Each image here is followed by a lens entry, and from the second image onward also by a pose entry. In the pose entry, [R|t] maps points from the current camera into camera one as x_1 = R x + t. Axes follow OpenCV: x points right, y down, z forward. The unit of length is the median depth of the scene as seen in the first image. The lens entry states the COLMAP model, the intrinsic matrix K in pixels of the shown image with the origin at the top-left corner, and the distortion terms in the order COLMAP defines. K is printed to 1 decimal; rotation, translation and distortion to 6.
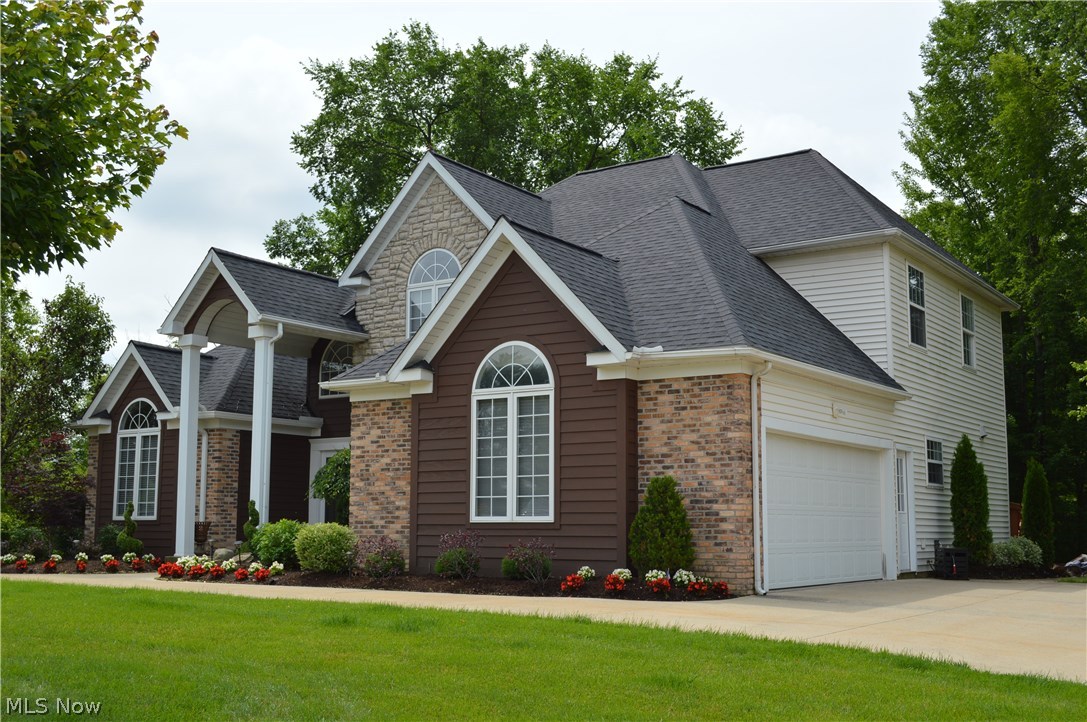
lens RADIAL K [[1218.5, 0, 545.4], [0, 1218.5, 358.8], [0, 0, 1]] dist [-0.064235, 0.000000]
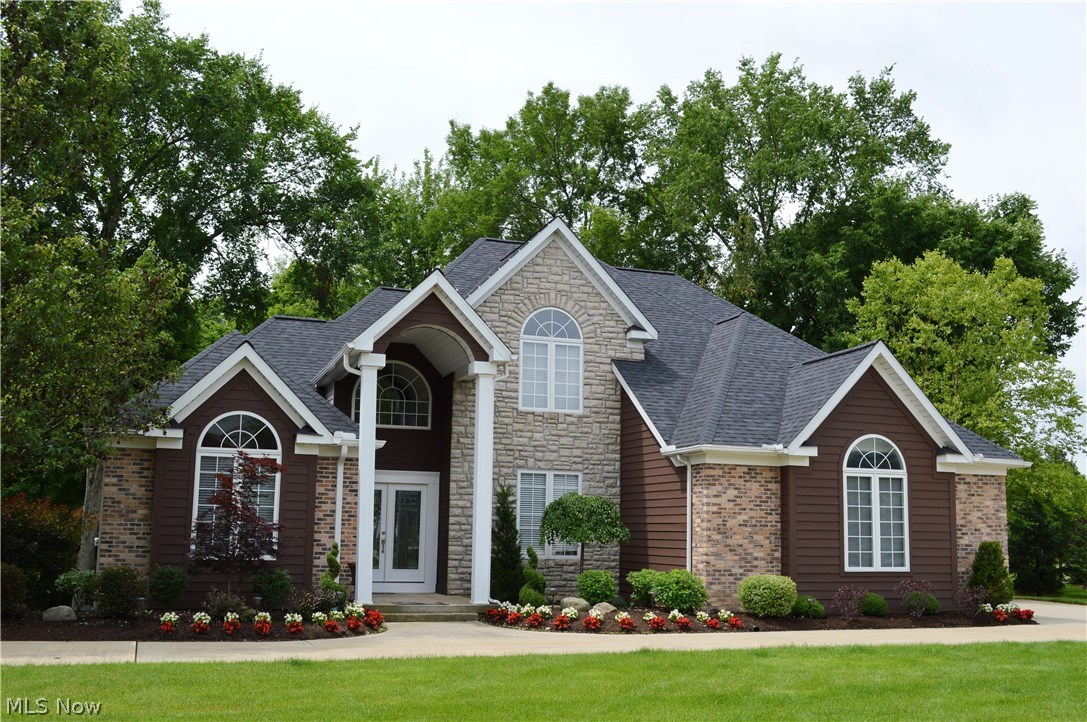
lens RADIAL K [[1114.9, 0, 544.0], [0, 1114.9, 355.1], [0, 0, 1]] dist [-0.066434, 0.000000]
pose [[0.587214, 0.138863, 0.797432, -1.119455], [-0.128025, 0.988707, -0.077897, 0.037331], [-0.799243, -0.056349, 0.598360, 0.526283]]
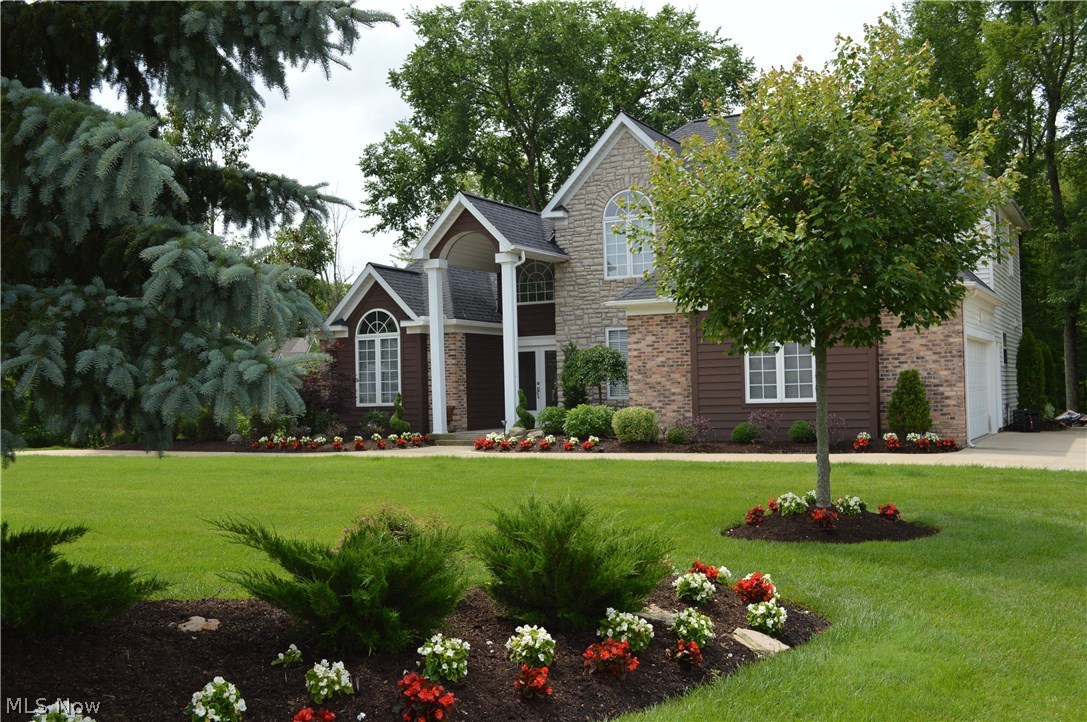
lens RADIAL K [[1114.9, 0, 542.8], [0, 1114.9, 367.4], [0, 0, 1]] dist [-0.066434, 0.000000]
pose [[0.992845, -0.025502, 0.116656, -0.409461], [0.011555, 0.992862, 0.118707, -0.056875], [-0.118851, -0.116510, 0.986053, -0.213444]]
